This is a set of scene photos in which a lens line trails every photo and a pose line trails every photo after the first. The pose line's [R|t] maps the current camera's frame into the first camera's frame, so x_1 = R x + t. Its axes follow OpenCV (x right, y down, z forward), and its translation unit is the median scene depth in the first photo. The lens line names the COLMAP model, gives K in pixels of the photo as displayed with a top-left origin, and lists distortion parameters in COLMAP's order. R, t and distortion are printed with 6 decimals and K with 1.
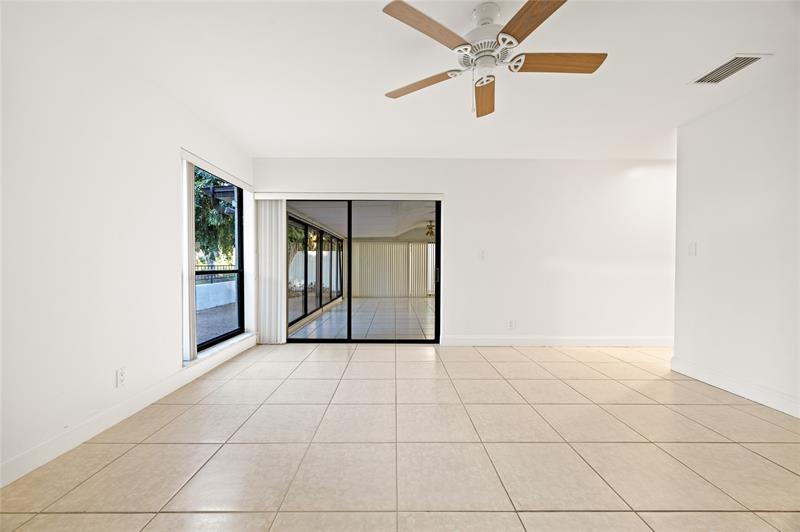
lens RADIAL K [[305.8, 0, 395.4], [0, 305.8, 266.4], [0, 0, 1]] dist [-0.000619, 0.000088]
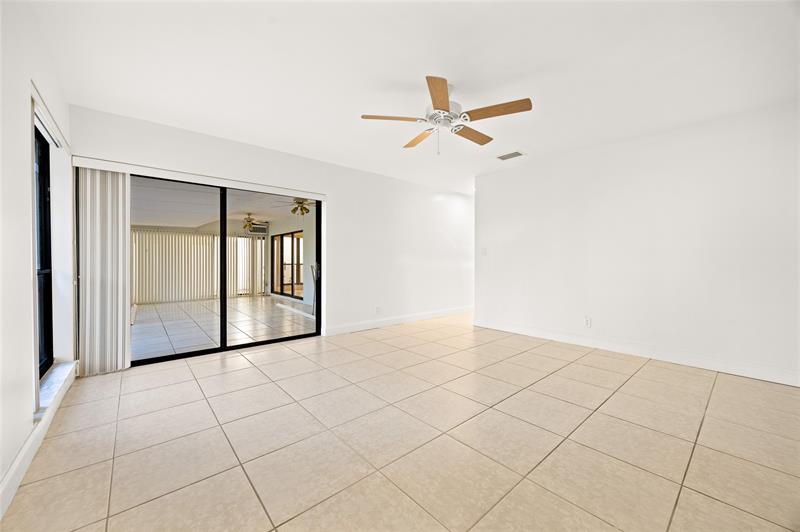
lens RADIAL K [[309.9, 0, 396.3], [0, 309.9, 258.8], [0, 0, 1]] dist [0.000903, 0.000018]
pose [[0.763587, 0.001325, 0.645703, -0.349959], [0.006219, 0.999936, -0.009406, -0.001321], [-0.645675, 0.011198, 0.763530, 0.008649]]
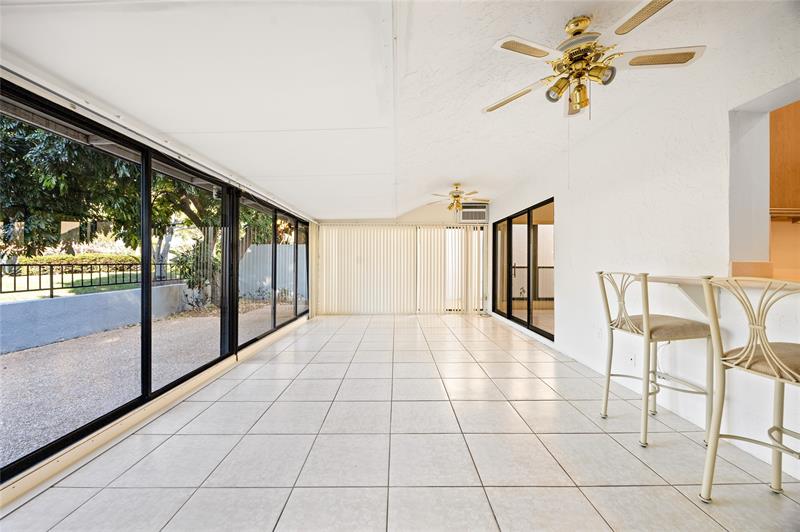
lens RADIAL K [[305.8, 0, 395.4], [0, 305.8, 266.4], [0, 0, 1]] dist [-0.000619, 0.000088]
pose [[0.999995, -0.002698, -0.001710, 0.006707], [0.002699, 0.999996, 0.000498, 0.007852], [0.001709, -0.000502, 0.999998, 1.023982]]
